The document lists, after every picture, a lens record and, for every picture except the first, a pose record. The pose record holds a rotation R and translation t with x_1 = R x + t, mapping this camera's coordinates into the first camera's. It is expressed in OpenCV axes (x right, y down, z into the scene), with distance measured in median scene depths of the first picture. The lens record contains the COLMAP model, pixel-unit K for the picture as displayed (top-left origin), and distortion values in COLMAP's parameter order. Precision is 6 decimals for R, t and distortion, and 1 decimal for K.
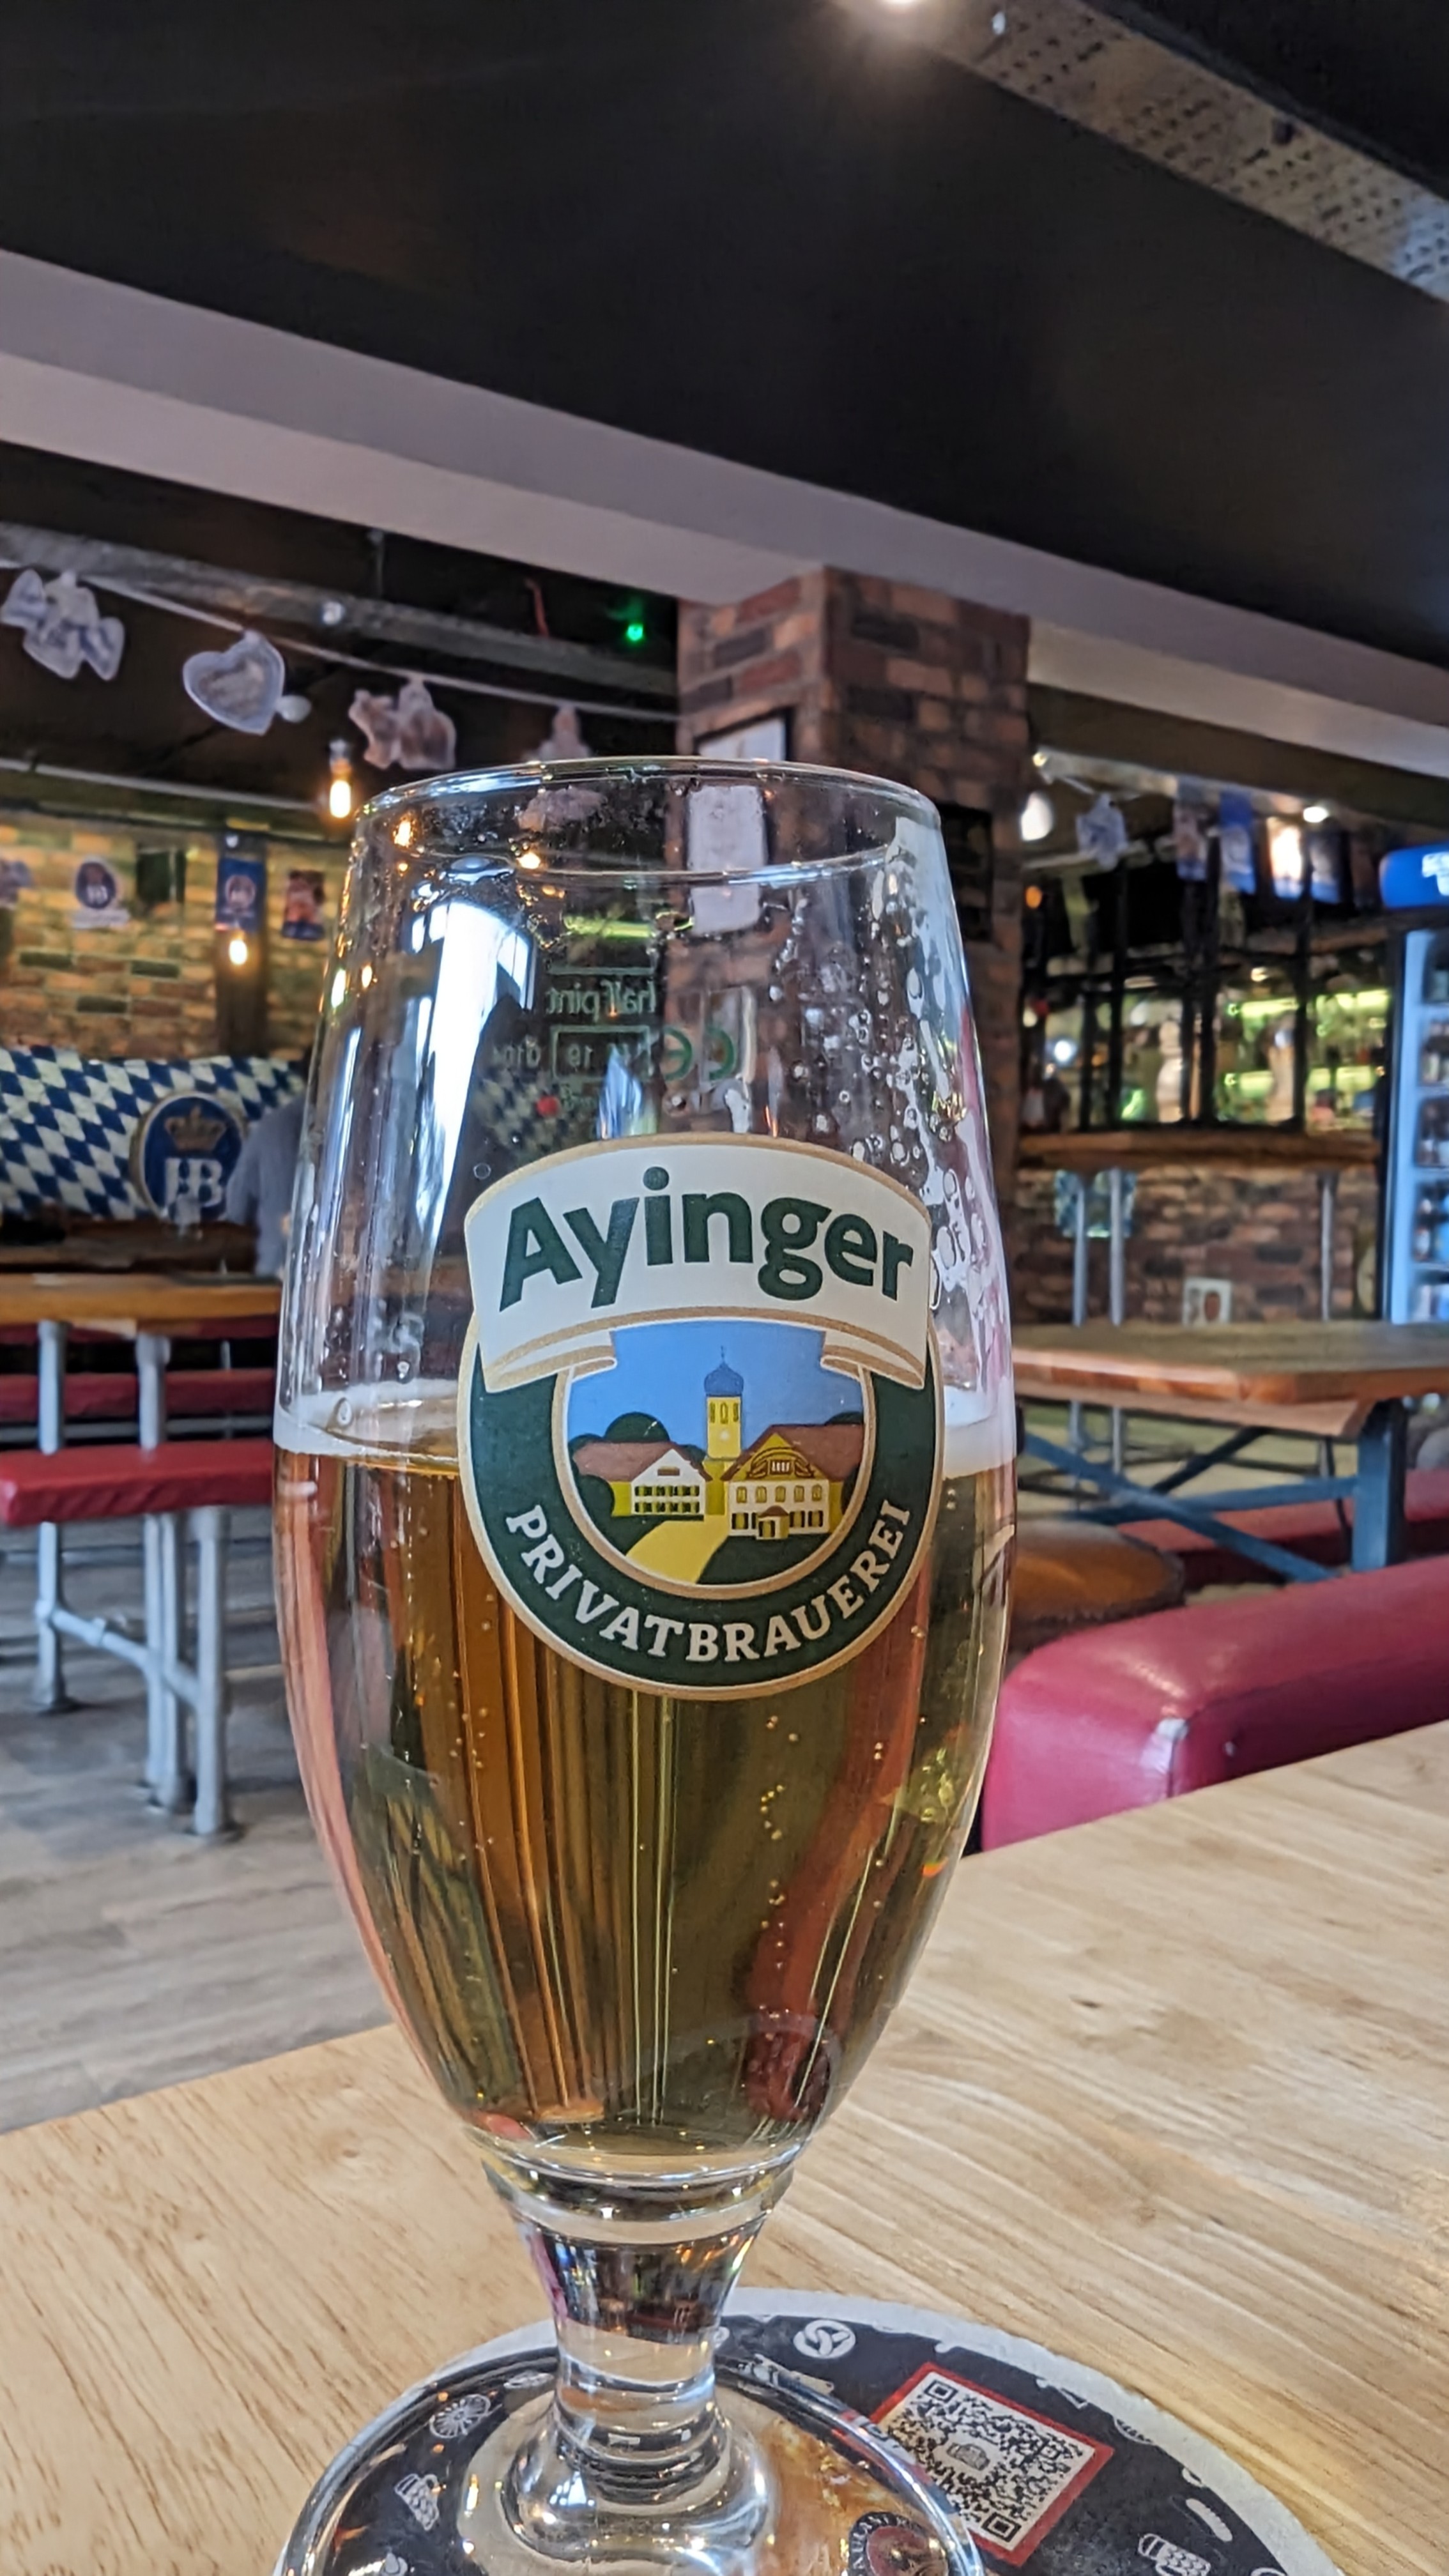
lens RADIAL K [[1806.9, 0, 699.0], [0, 1806.9, 1285.4], [0, 0, 1]] dist [-0.009090, 0.007732]
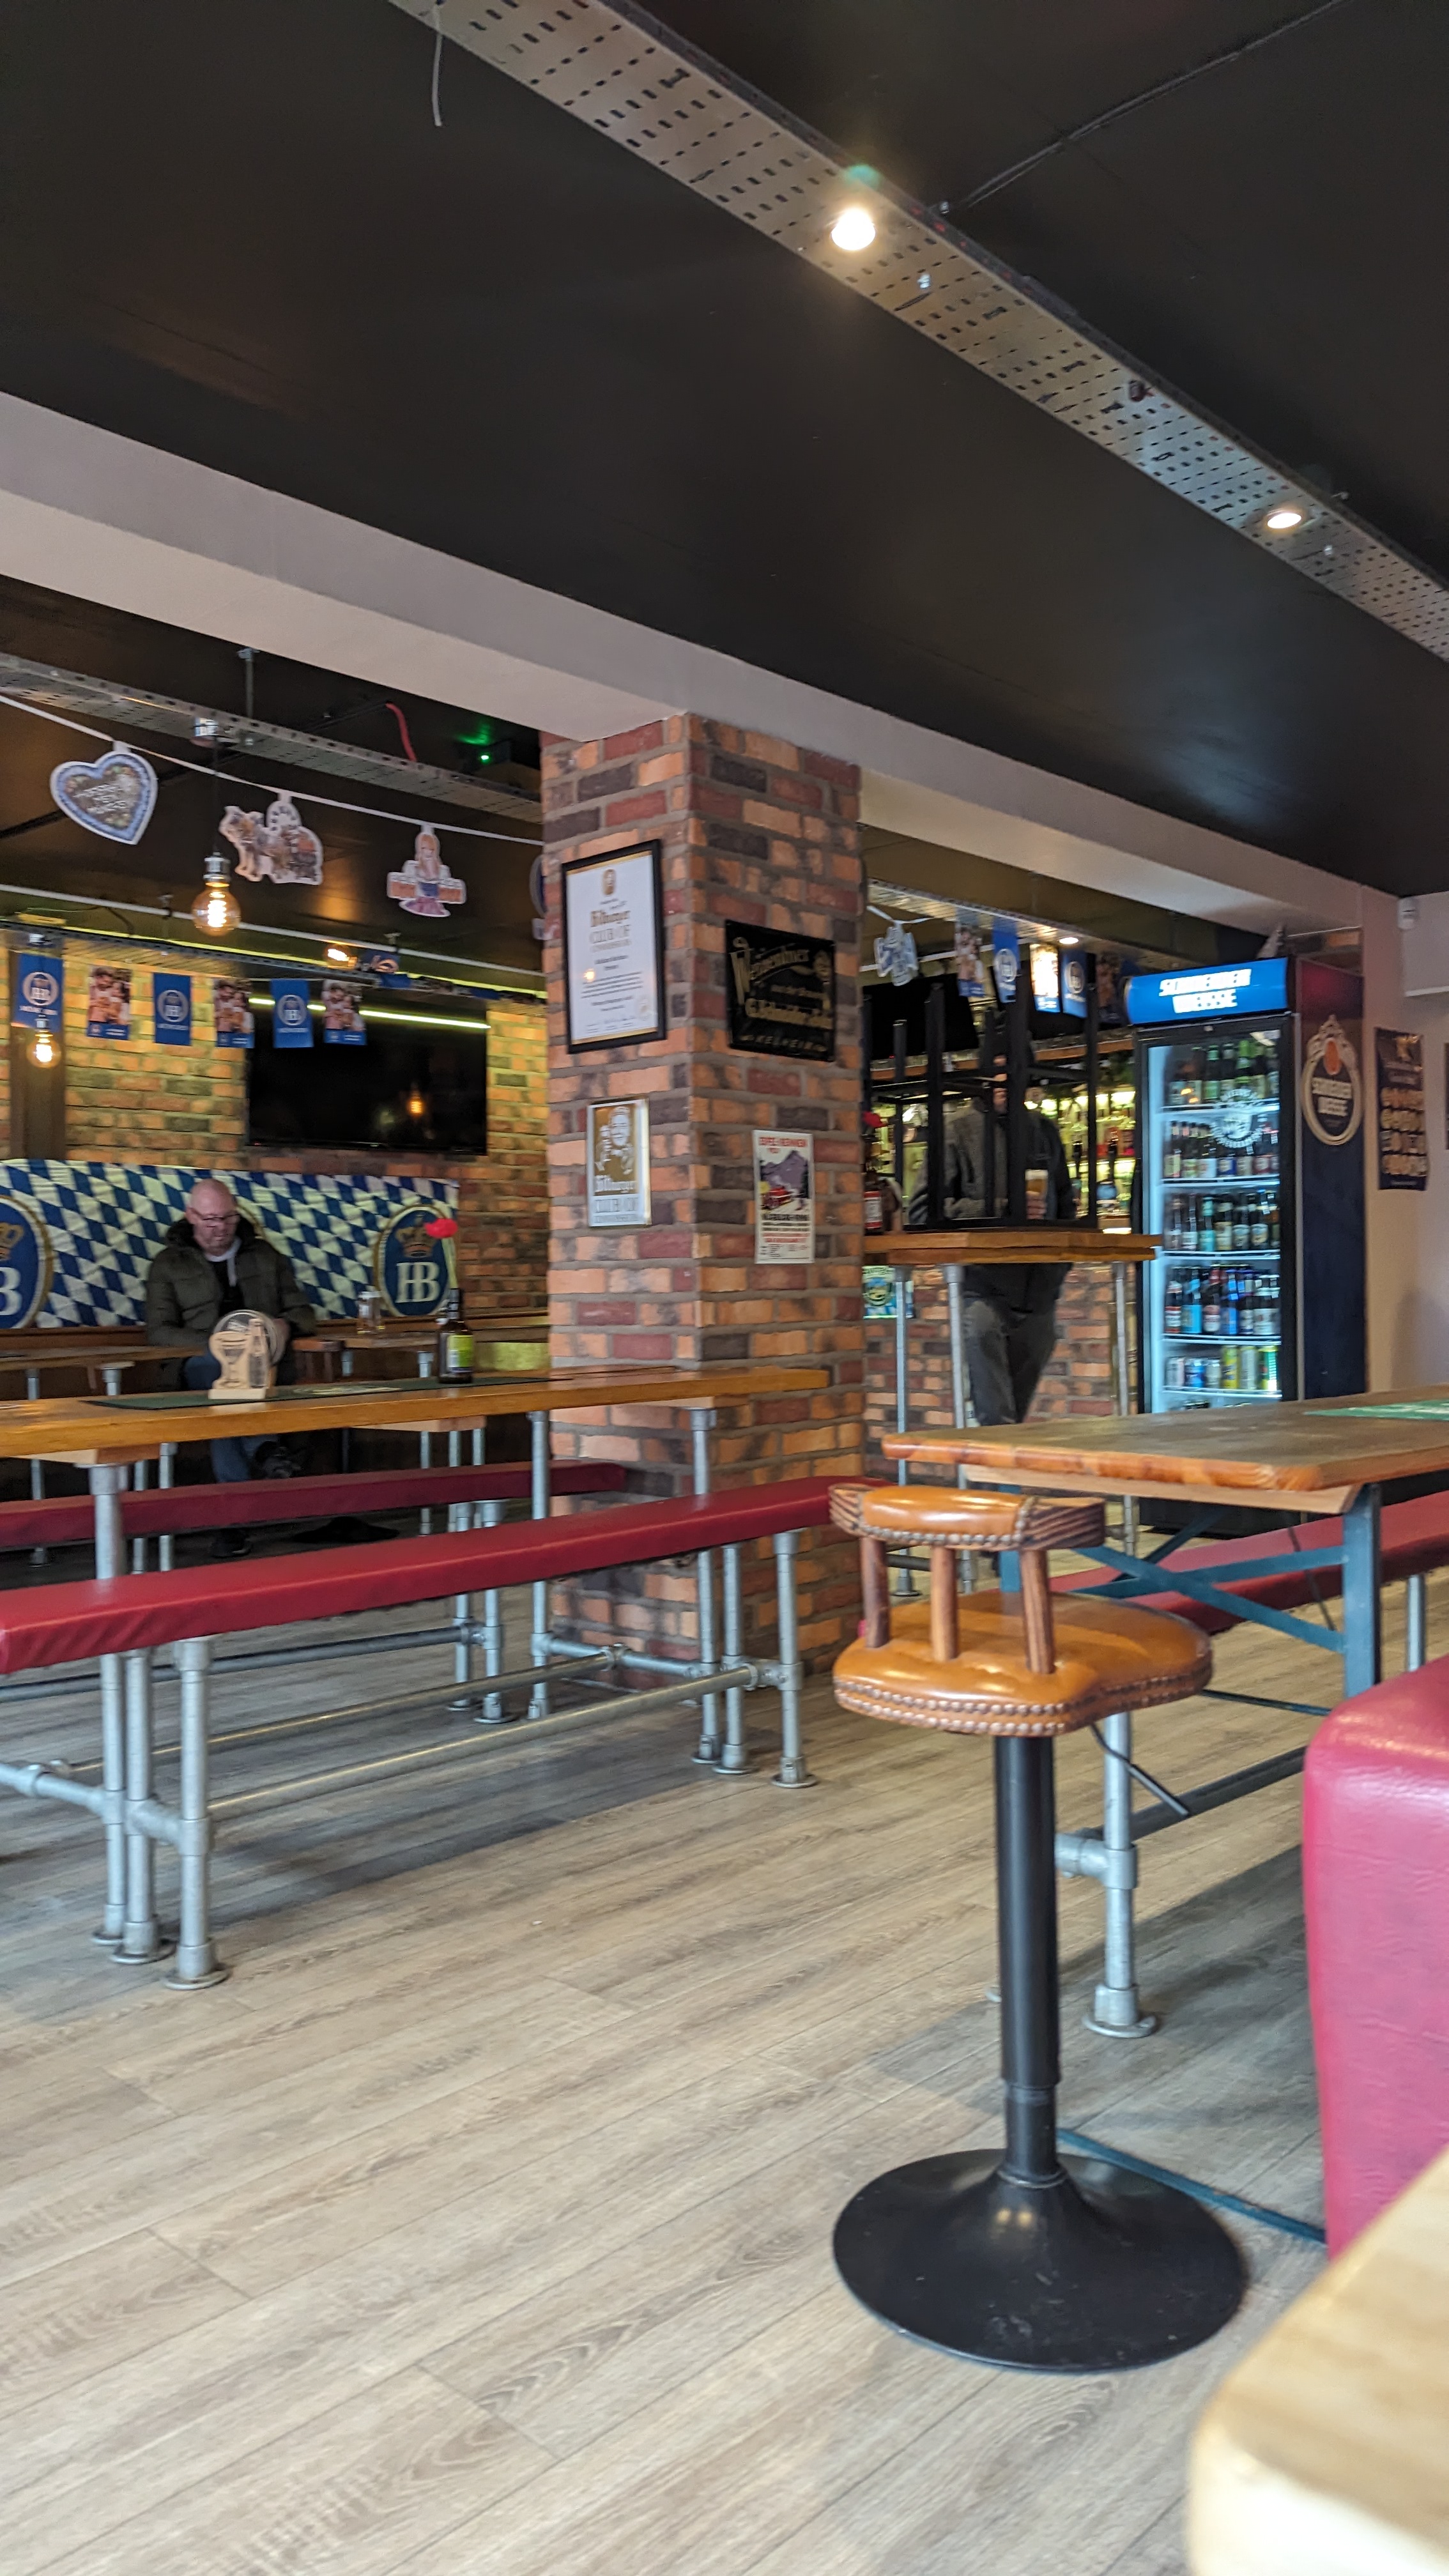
lens RADIAL K [[1827.0, 0, 759.1], [0, 1827.0, 1248.8], [0, 0, 1]] dist [0.045541, -0.022265]
pose [[0.966927, -0.017550, 0.254450, -0.168944], [0.031422, 0.998227, -0.050555, -0.022098], [-0.253111, 0.056878, 0.965764, -0.048629]]
